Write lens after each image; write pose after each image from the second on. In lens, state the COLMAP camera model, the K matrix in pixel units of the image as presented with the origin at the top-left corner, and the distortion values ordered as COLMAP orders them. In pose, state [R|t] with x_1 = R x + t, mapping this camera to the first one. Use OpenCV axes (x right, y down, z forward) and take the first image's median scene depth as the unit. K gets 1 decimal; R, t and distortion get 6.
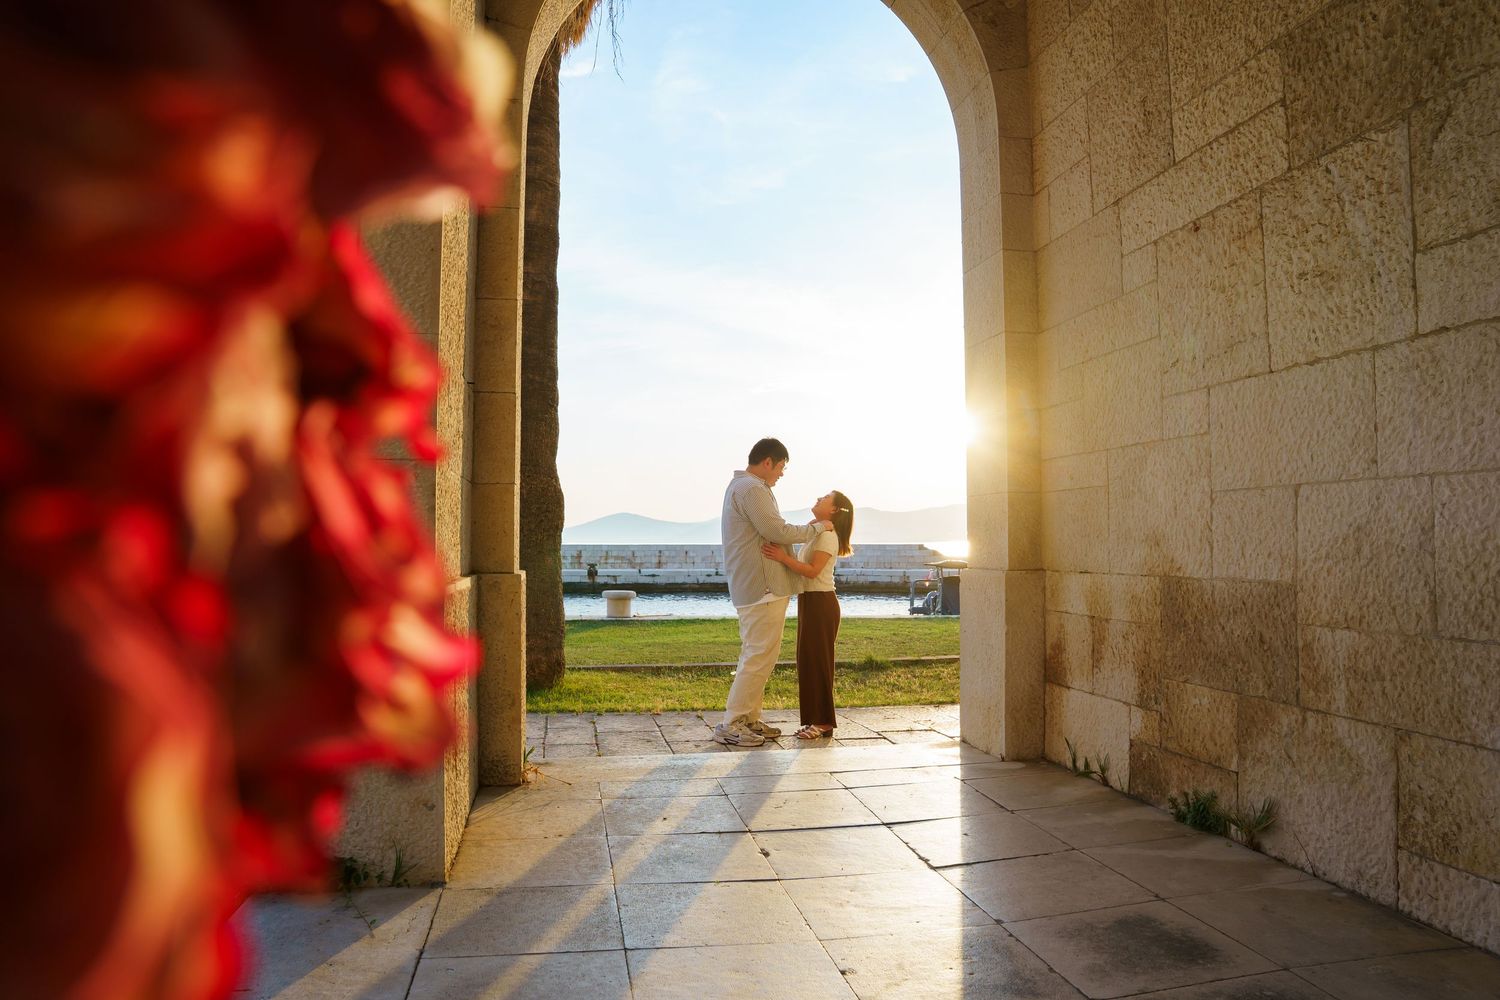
lens RADIAL K [[1009.0, 0, 748.6], [0, 1009.0, 497.0], [0, 0, 1]] dist [-0.038192, 0.033249]
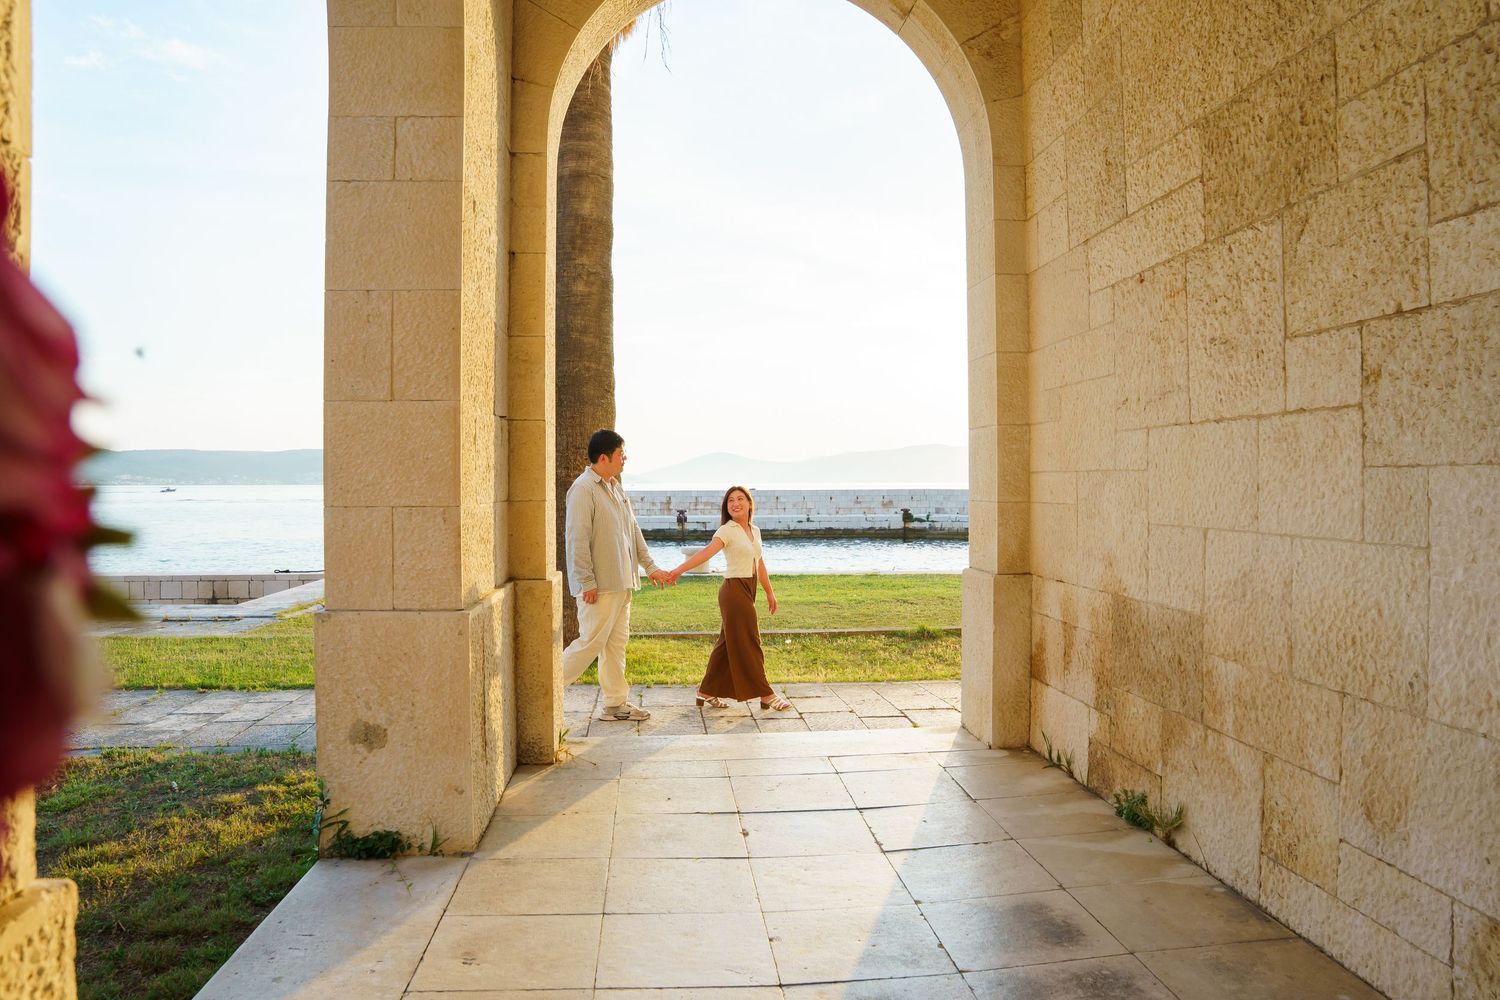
lens RADIAL K [[1047.0, 0, 750.7], [0, 1047.0, 491.0], [0, 0, 1]] dist [-0.012392, -0.007368]
pose [[0.995222, -0.001724, -0.097618, 0.145192], [0.007269, 0.998378, 0.056471, -0.114597], [0.097362, -0.056911, 0.993621, -0.191265]]
